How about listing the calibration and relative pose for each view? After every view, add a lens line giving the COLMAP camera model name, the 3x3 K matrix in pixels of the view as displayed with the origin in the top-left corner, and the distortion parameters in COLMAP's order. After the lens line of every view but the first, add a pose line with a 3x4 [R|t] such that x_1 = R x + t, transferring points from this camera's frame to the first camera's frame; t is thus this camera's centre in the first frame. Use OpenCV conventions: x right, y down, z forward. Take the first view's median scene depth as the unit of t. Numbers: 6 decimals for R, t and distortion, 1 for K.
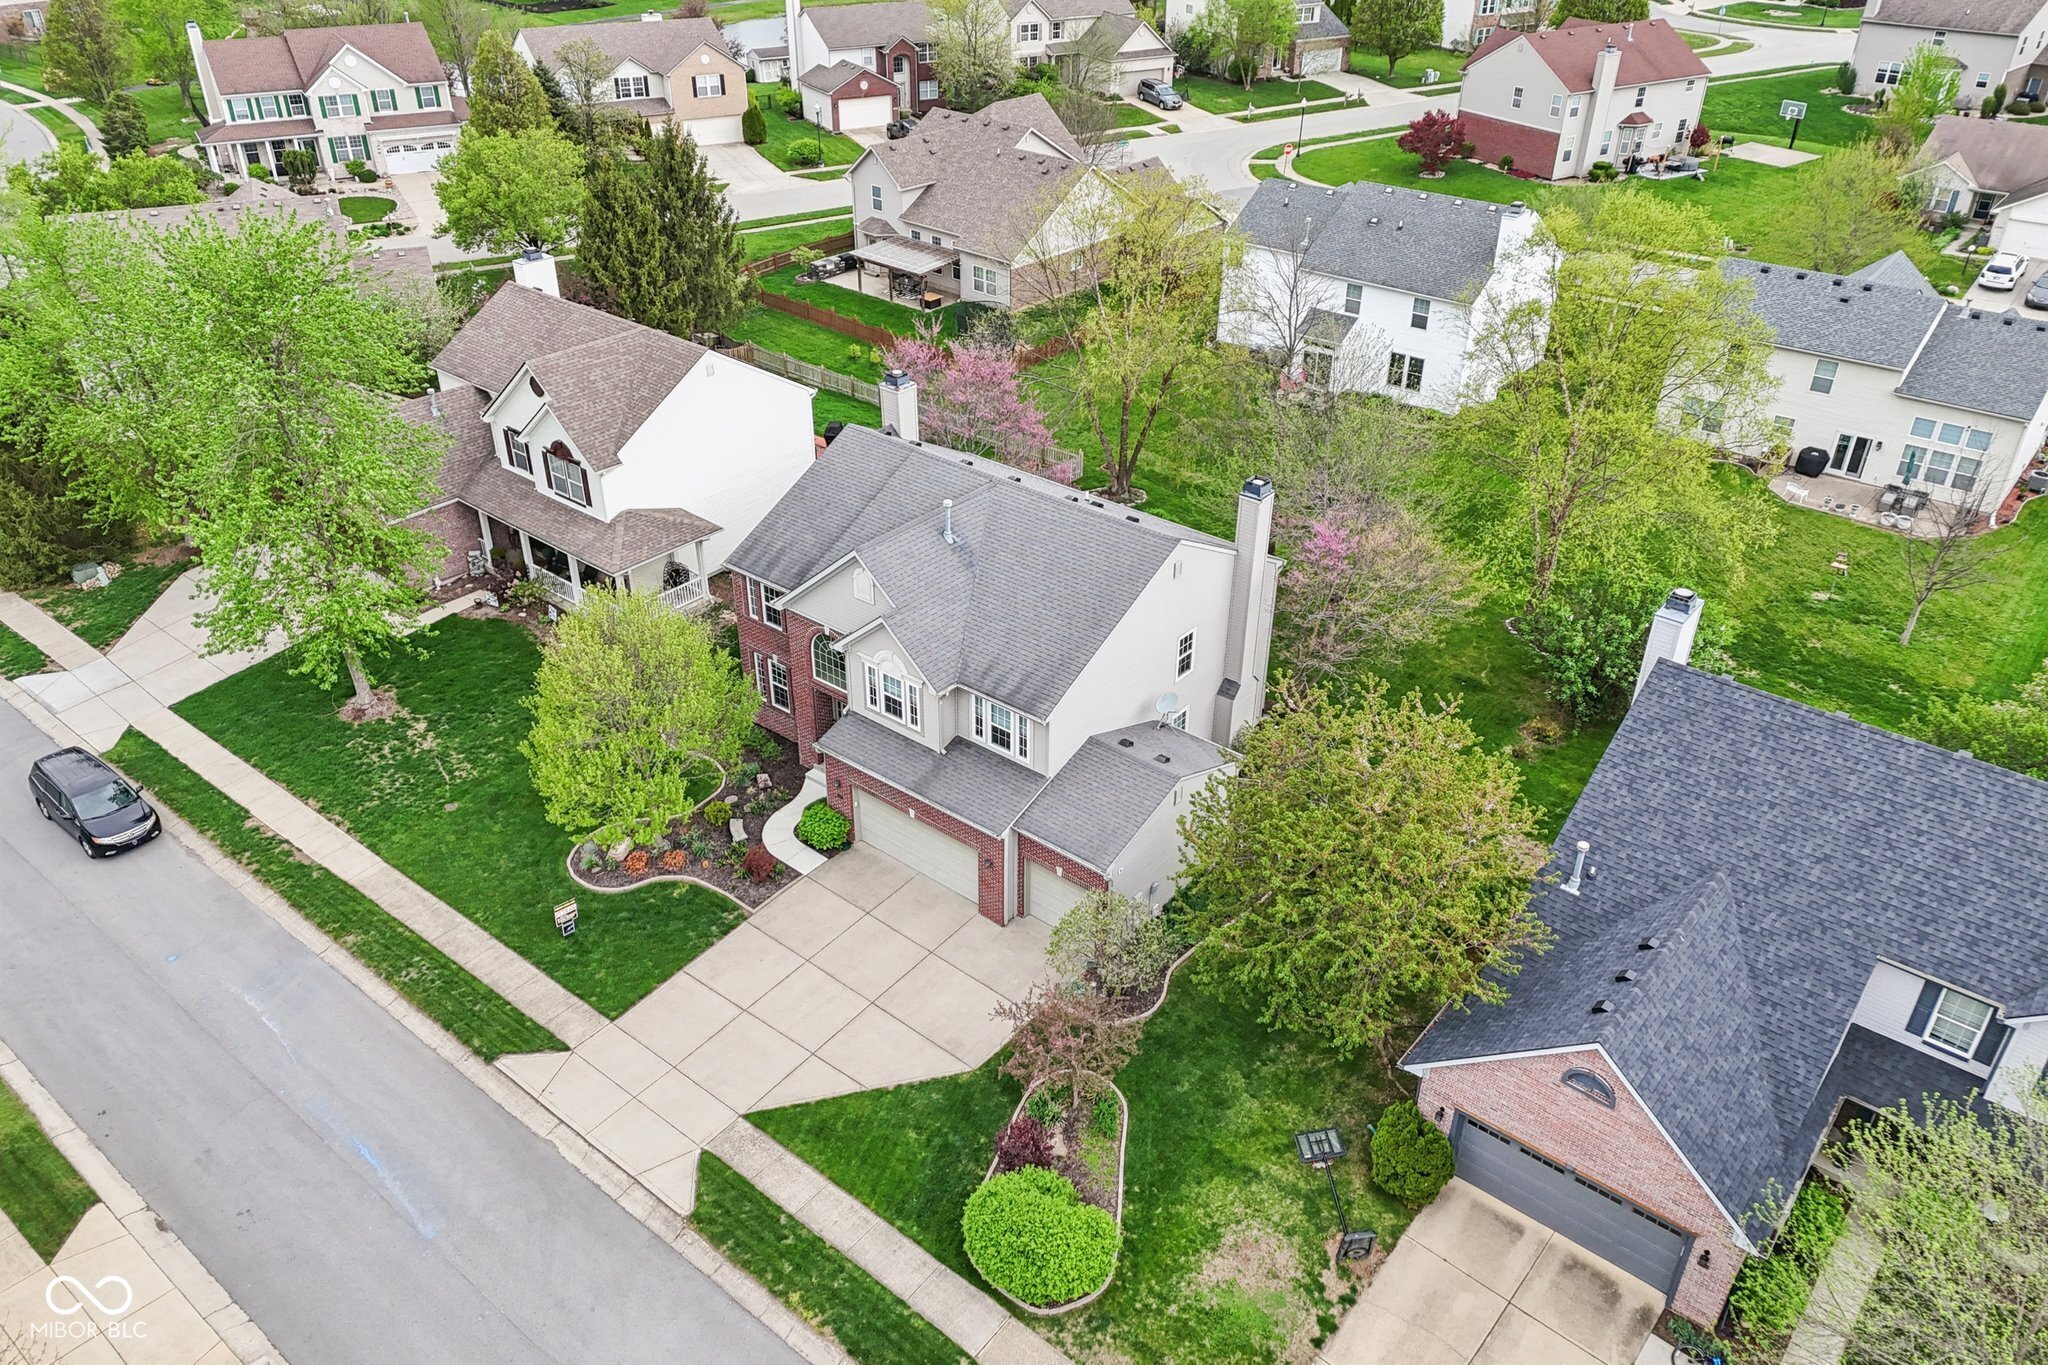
lens RADIAL K [[1502.8, 0, 1024.0], [0, 1502.8, 682.5], [0, 0, 1]] dist [0.074697, -0.065868]
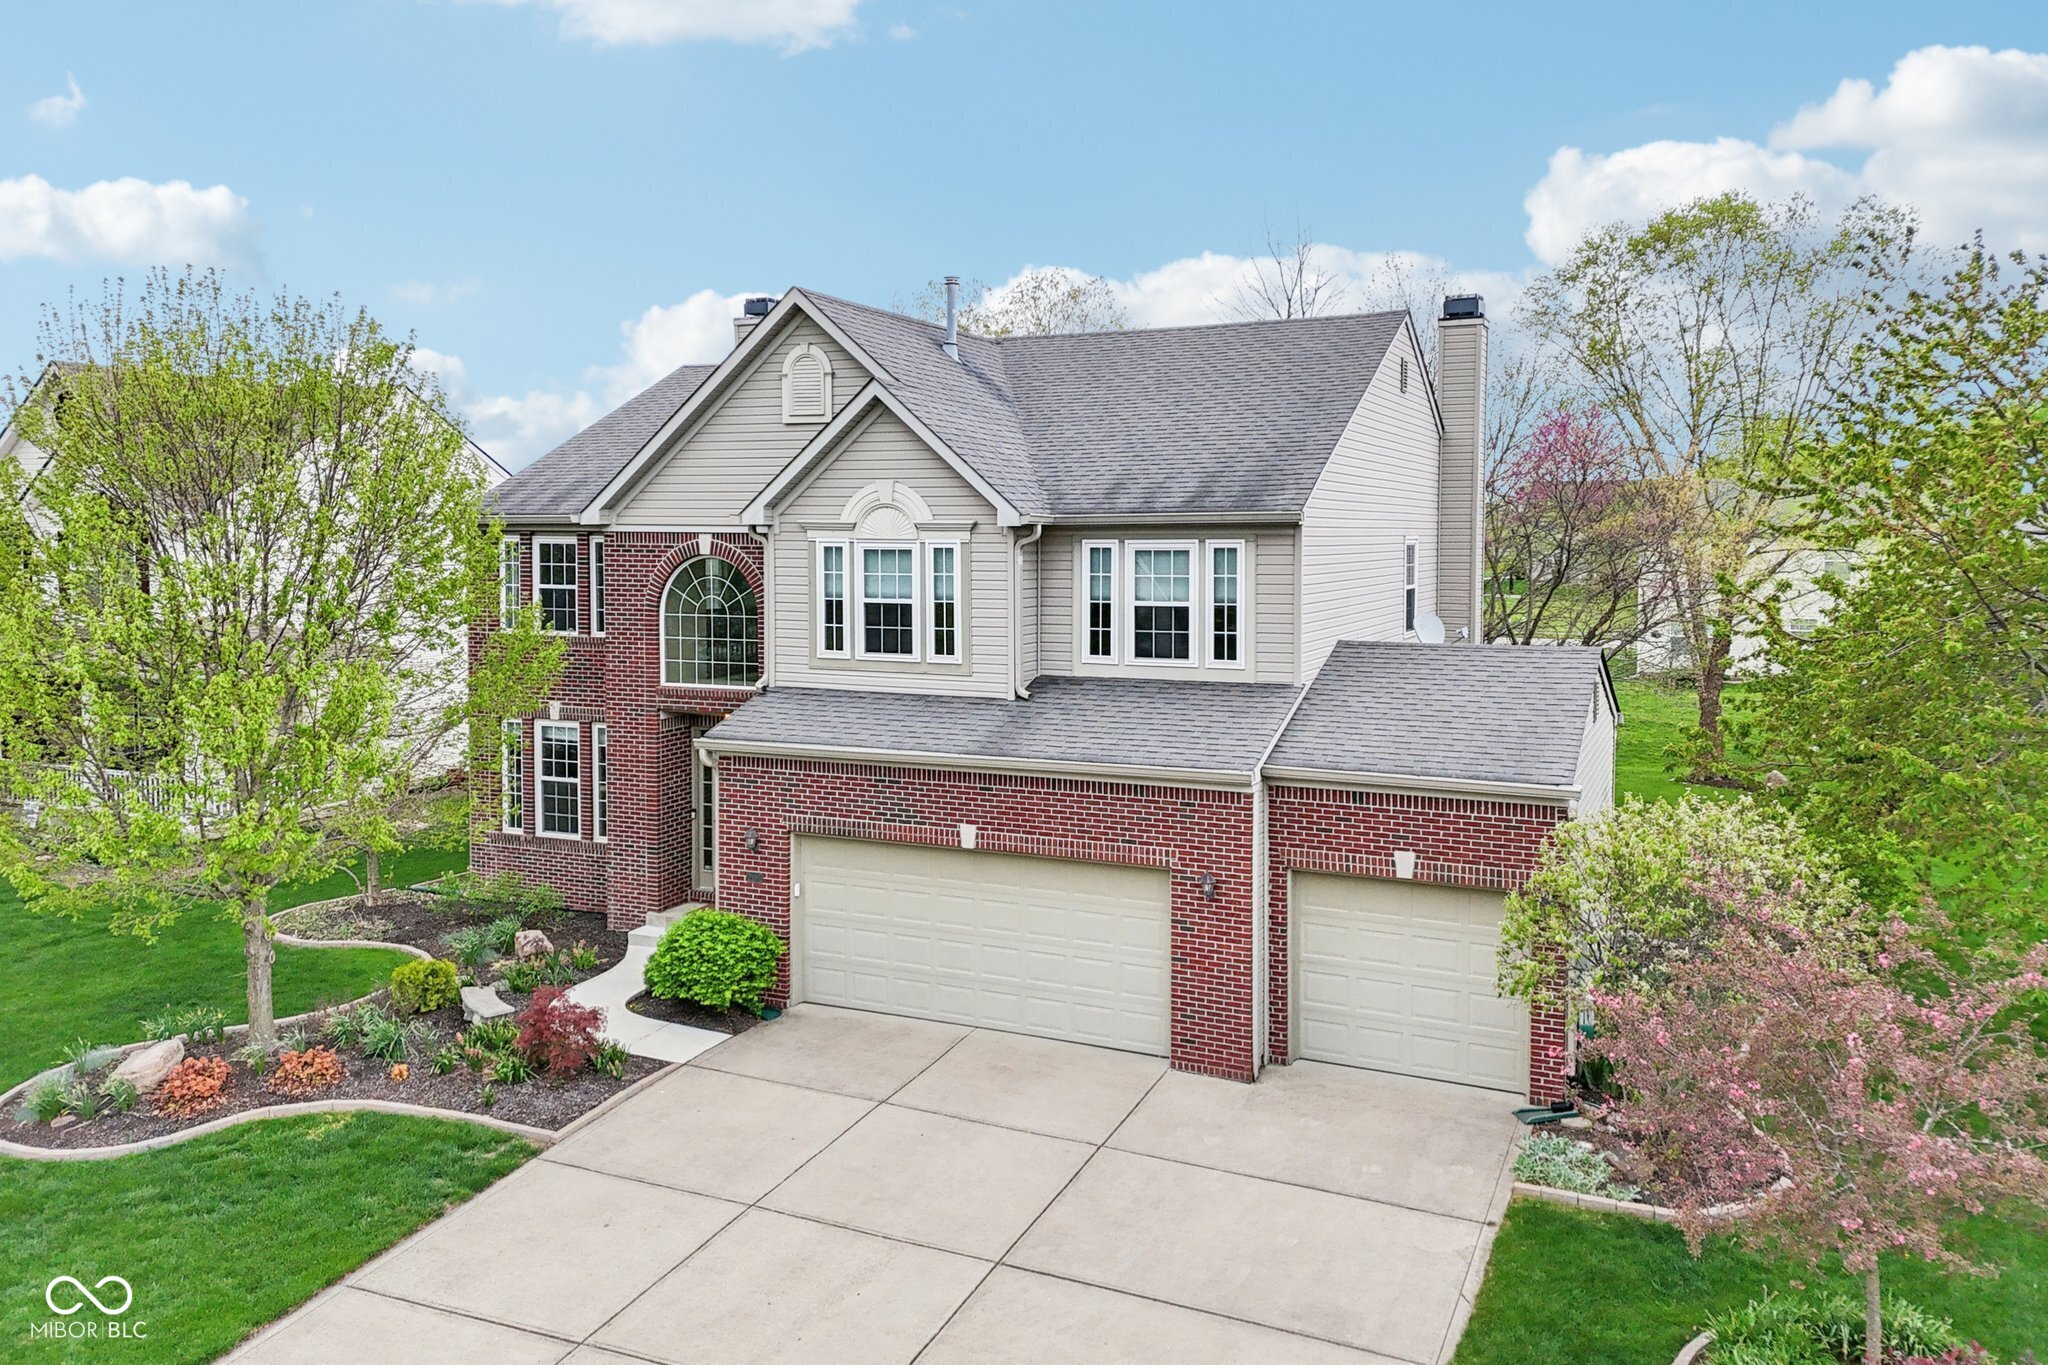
lens RADIAL K [[1524.1, 0, 1030.8], [0, 1524.1, 607.7], [0, 0, 1]] dist [0.063625, -0.058275]
pose [[0.966303, -0.017062, 0.256842, -0.158502], [0.138284, 0.876000, -0.462063, 0.219538], [-0.217110, 0.482009, 0.848841, 0.596991]]
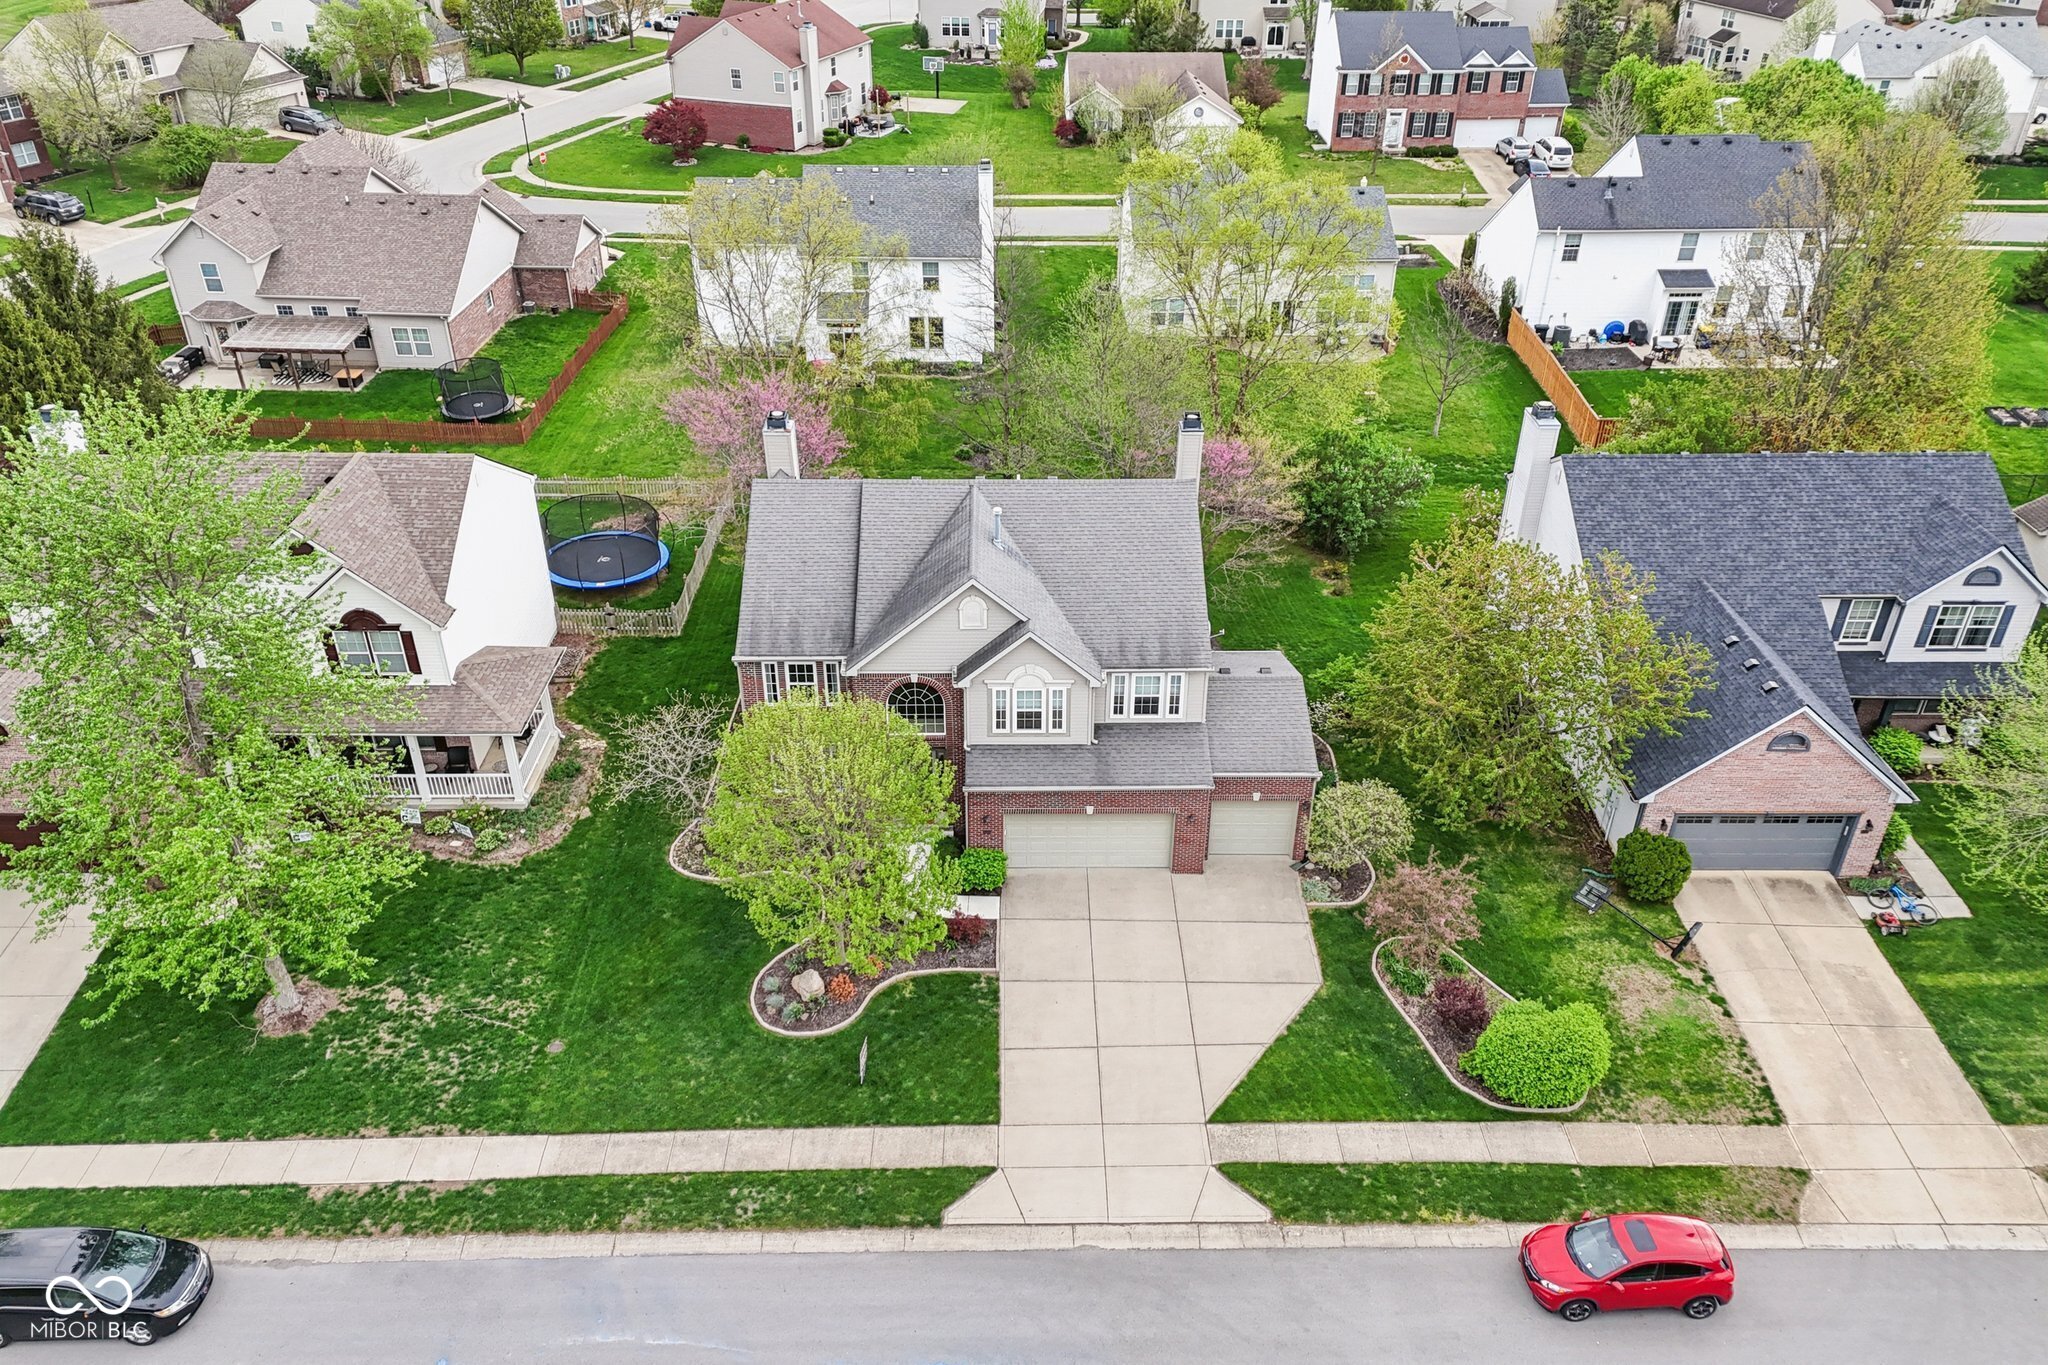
lens RADIAL K [[1502.8, 0, 1024.0], [0, 1502.8, 682.5], [0, 0, 1]] dist [0.074697, -0.065868]
pose [[0.761728, -0.340525, 0.551192, -0.615858], [0.337439, 0.934761, 0.111163, -0.116437], [-0.553087, 0.101318, 0.826940, 0.177245]]
